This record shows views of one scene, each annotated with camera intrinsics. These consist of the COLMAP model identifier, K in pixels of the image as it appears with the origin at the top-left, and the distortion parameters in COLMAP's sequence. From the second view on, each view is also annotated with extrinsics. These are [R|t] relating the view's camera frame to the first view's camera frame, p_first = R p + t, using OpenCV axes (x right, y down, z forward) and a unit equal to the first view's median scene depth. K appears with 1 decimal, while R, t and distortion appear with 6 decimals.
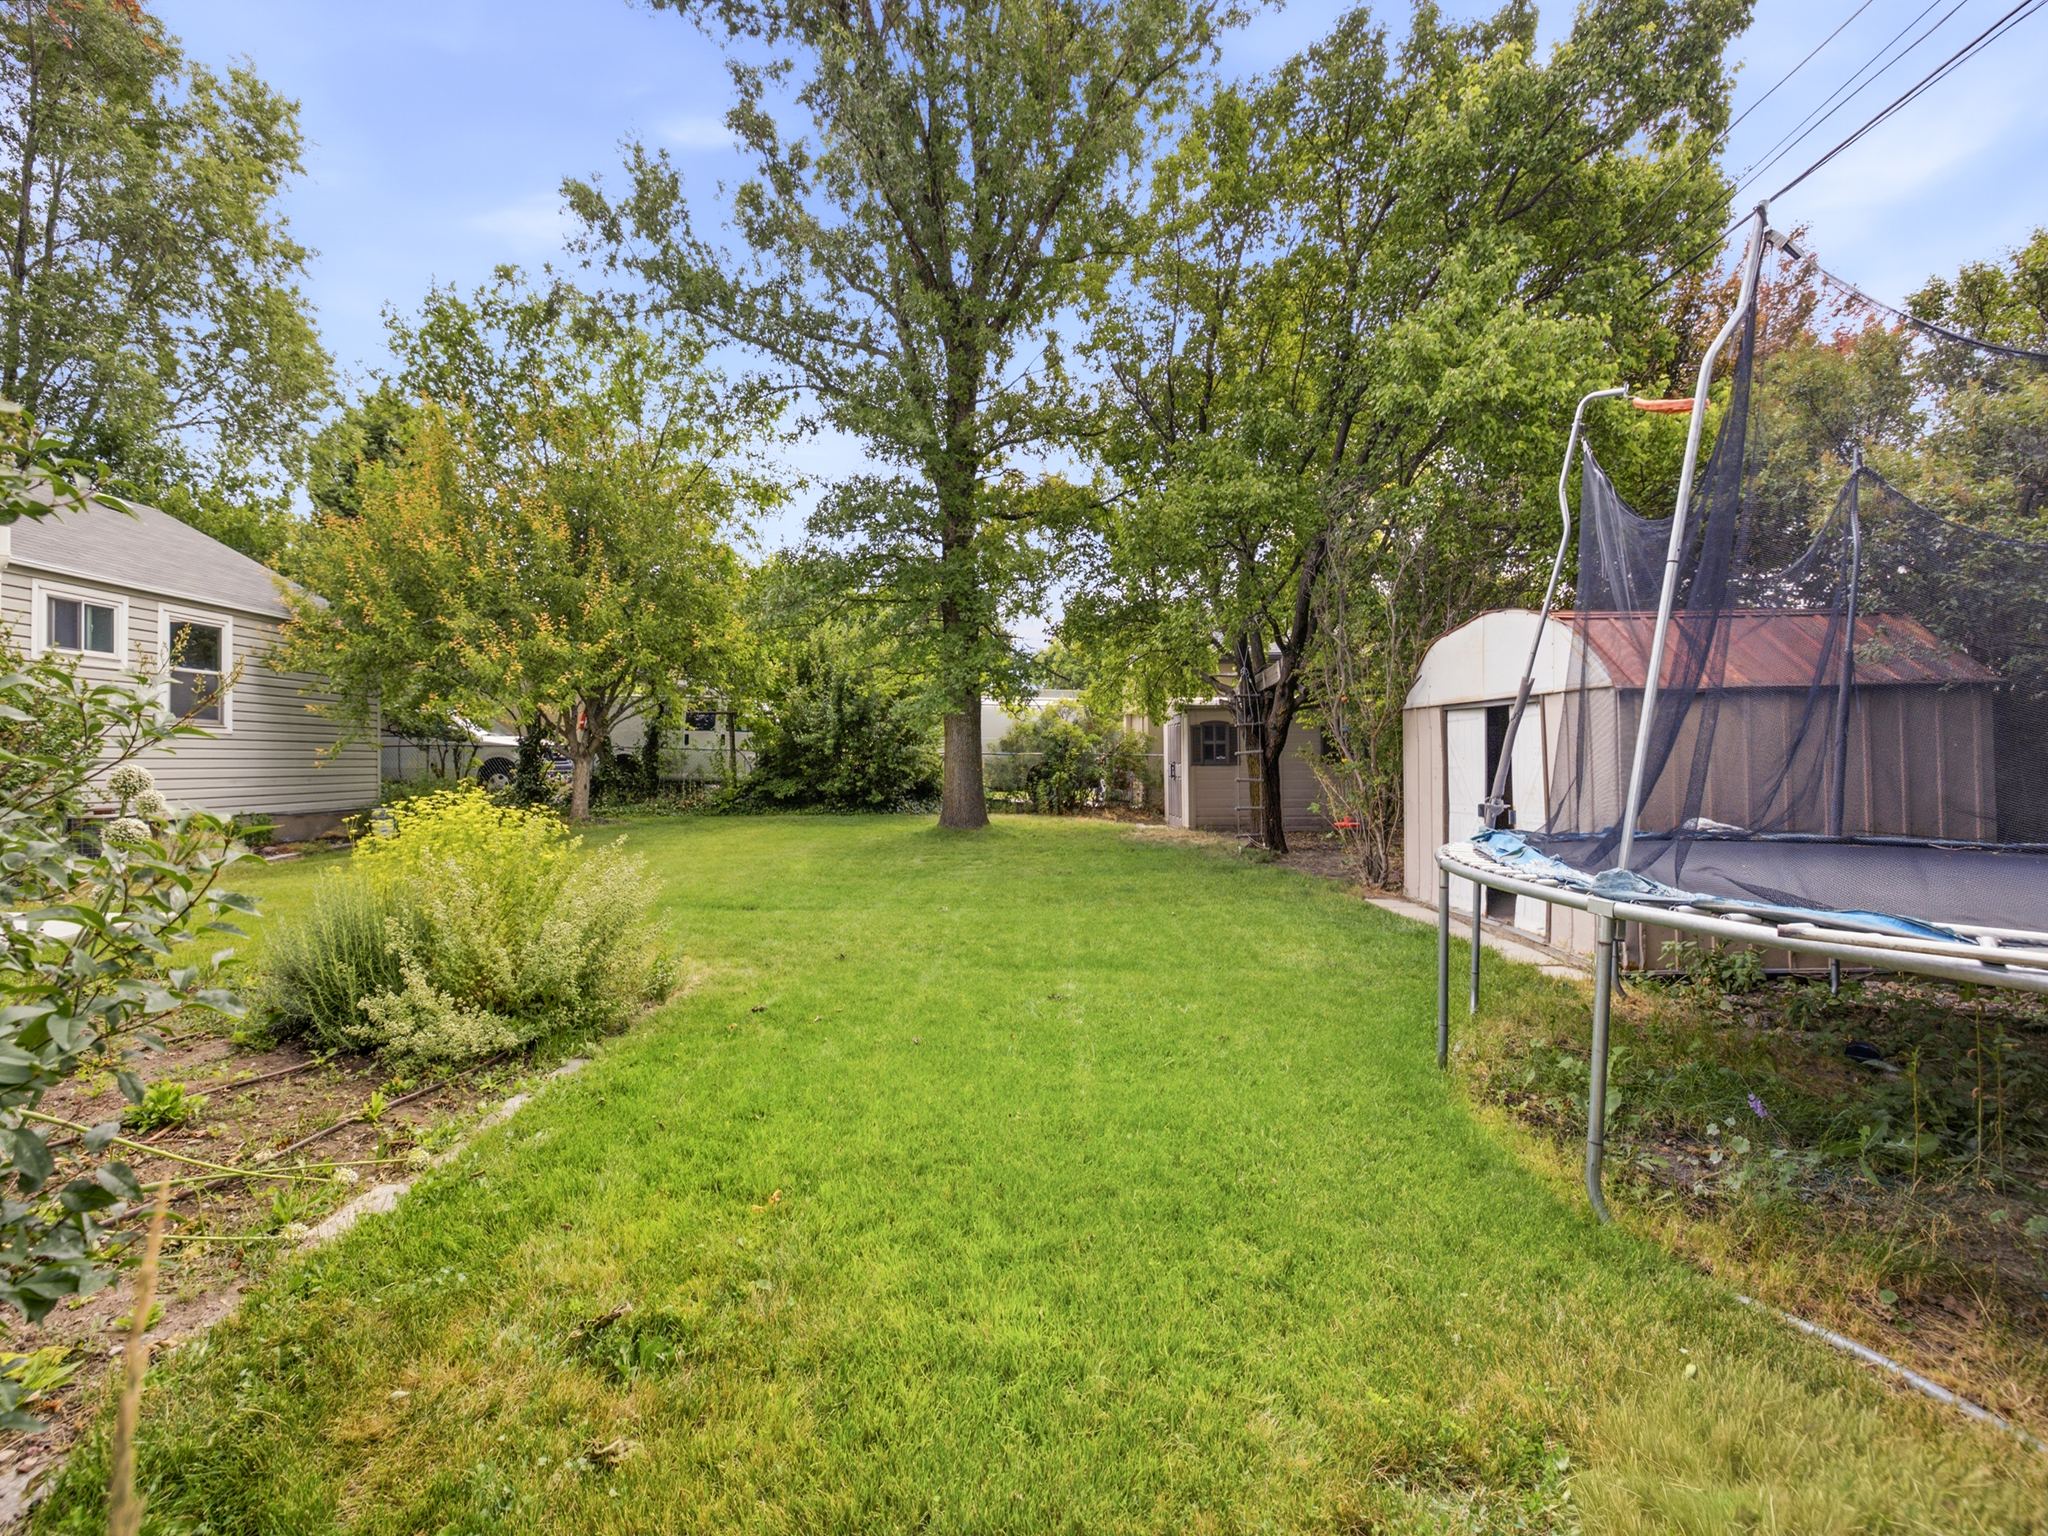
lens RADIAL K [[868.6, 0, 1009.3], [0, 868.6, 769.7], [0, 0, 1]] dist [0.000870, 0.000665]
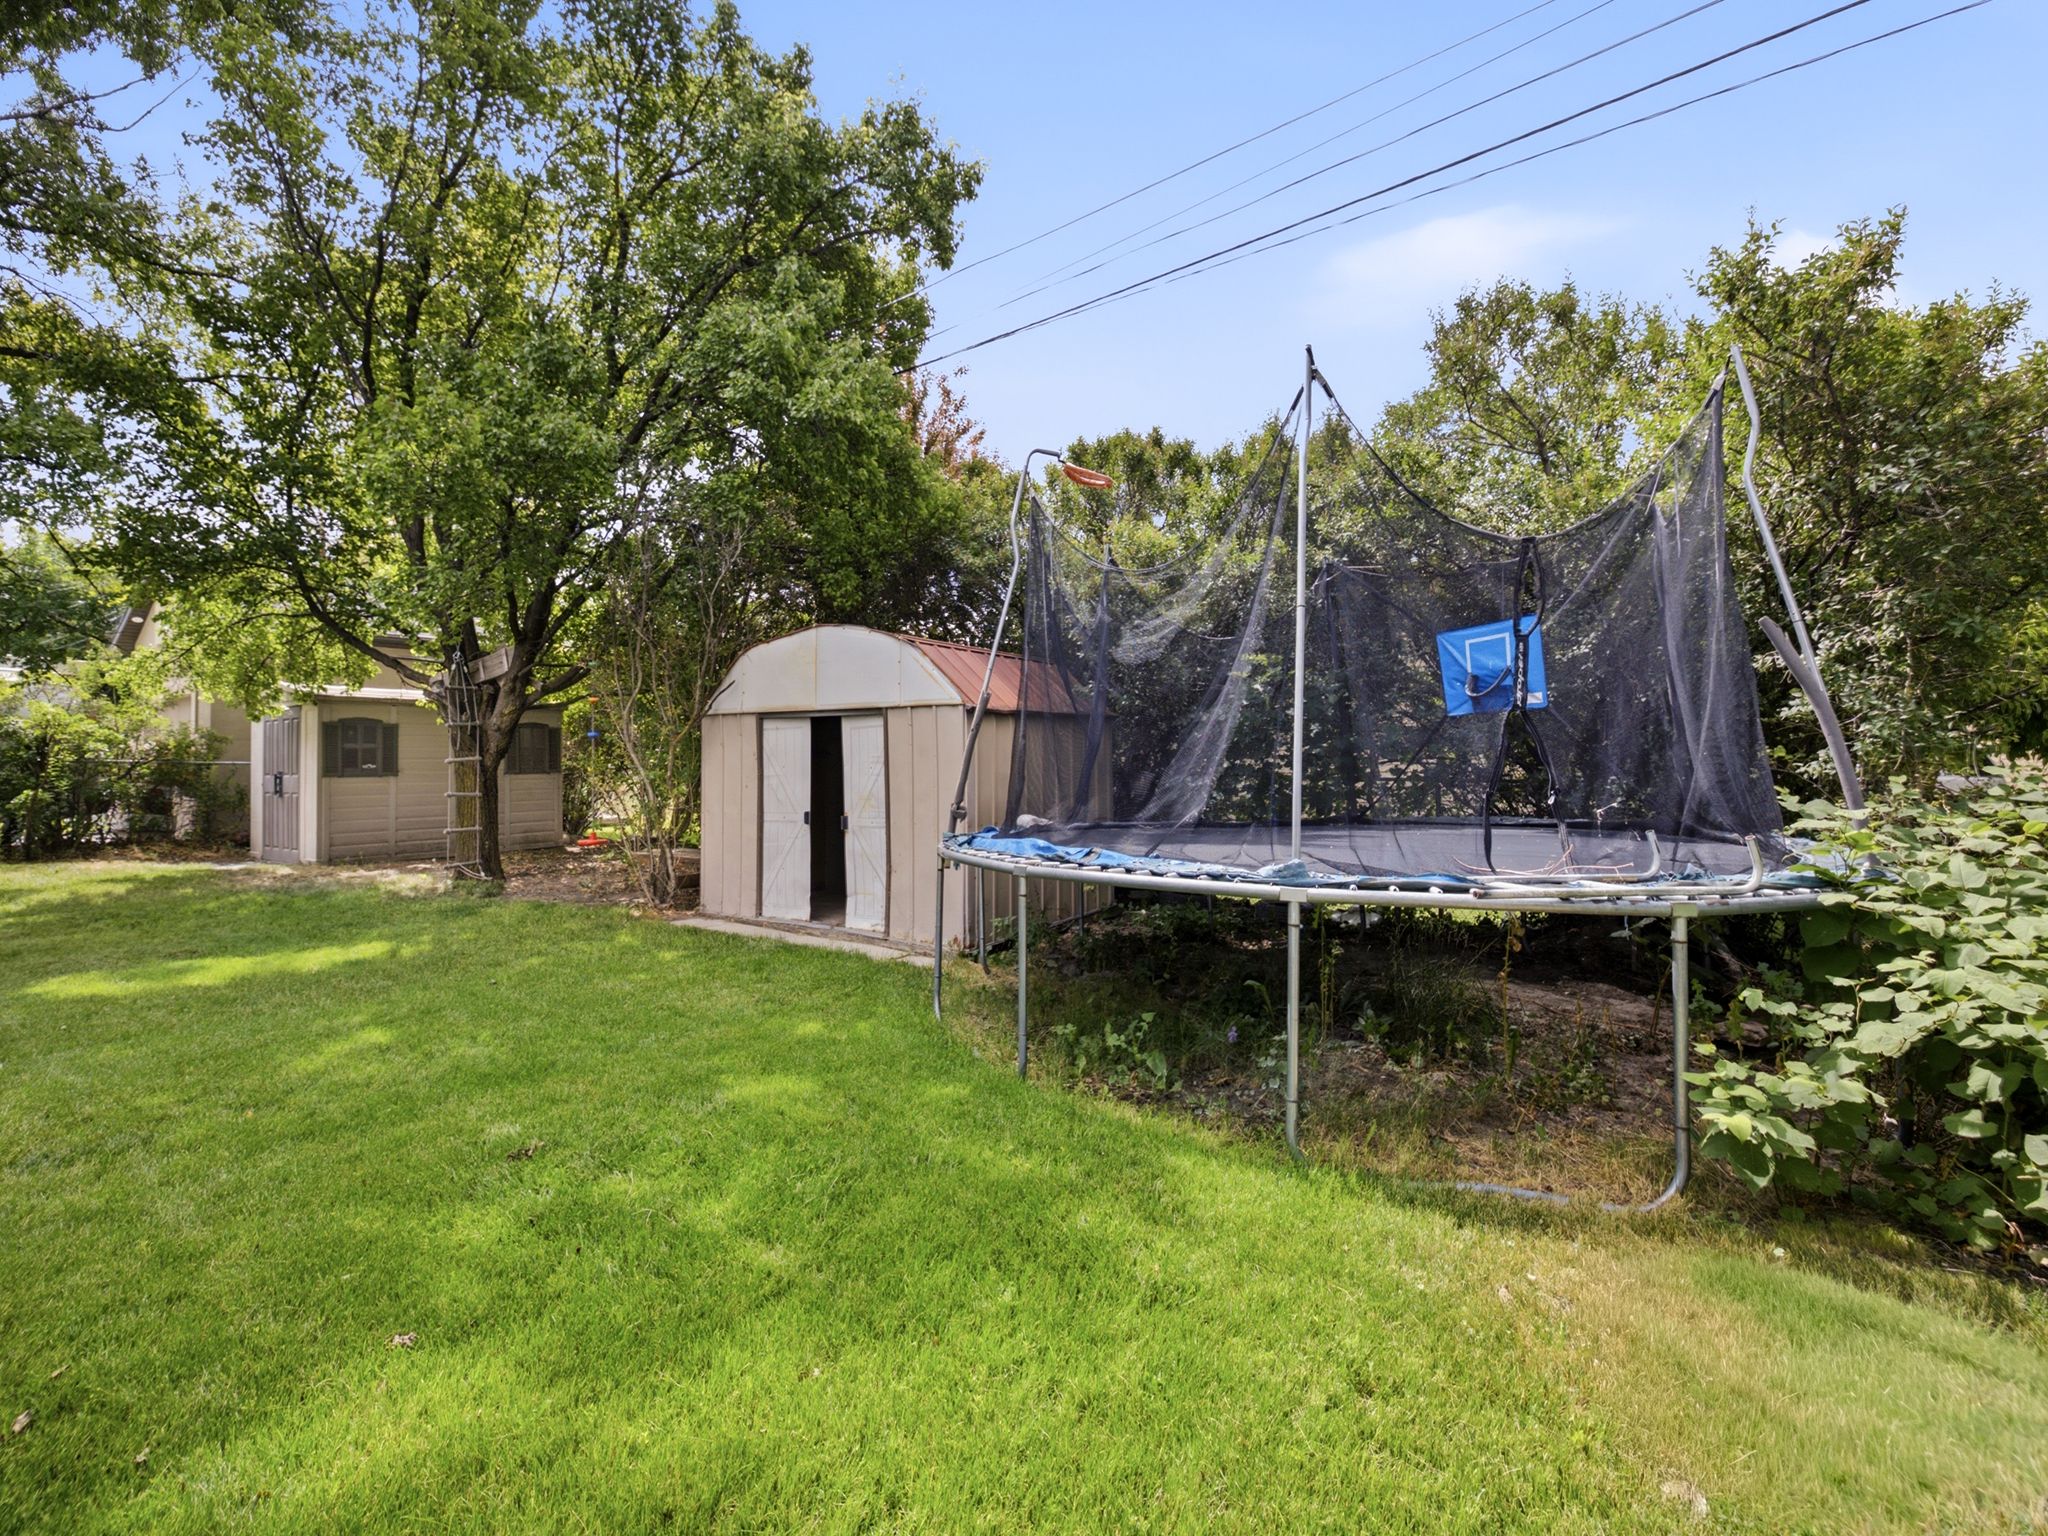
lens RADIAL K [[868.6, 0, 1009.3], [0, 868.6, 769.7], [0, 0, 1]] dist [0.000870, 0.000665]
pose [[0.554238, -0.005437, 0.832340, -0.126919], [0.012809, 0.999916, -0.001997, -0.003390], [-0.832260, 0.011769, 0.554261, 0.170923]]
